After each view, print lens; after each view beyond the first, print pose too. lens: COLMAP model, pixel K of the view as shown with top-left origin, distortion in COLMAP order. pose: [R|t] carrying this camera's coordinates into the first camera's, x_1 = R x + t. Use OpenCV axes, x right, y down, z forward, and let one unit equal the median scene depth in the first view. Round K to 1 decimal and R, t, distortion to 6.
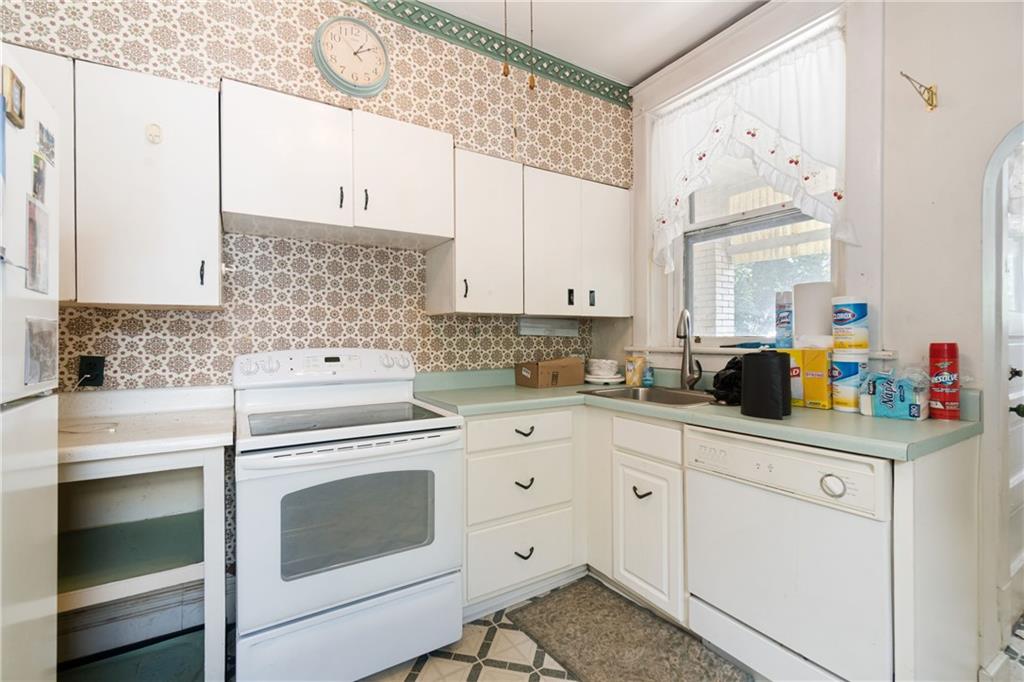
lens RADIAL K [[450.3, 0, 513.6], [0, 450.3, 339.3], [0, 0, 1]] dist [-0.001271, 0.000125]
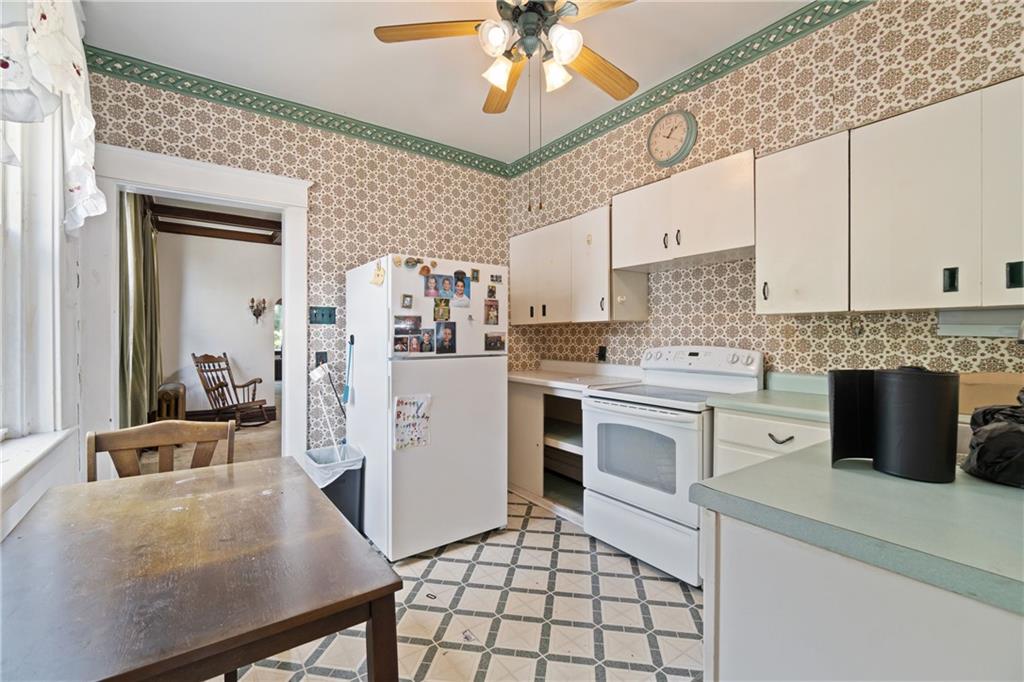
lens RADIAL K [[450.3, 0, 513.6], [0, 450.3, 339.3], [0, 0, 1]] dist [-0.001271, 0.000125]
pose [[0.067522, 0.008164, -0.997684, 0.860100], [-0.007544, 0.999942, 0.007672, -0.005652], [0.997689, 0.007009, 0.067580, 0.352679]]
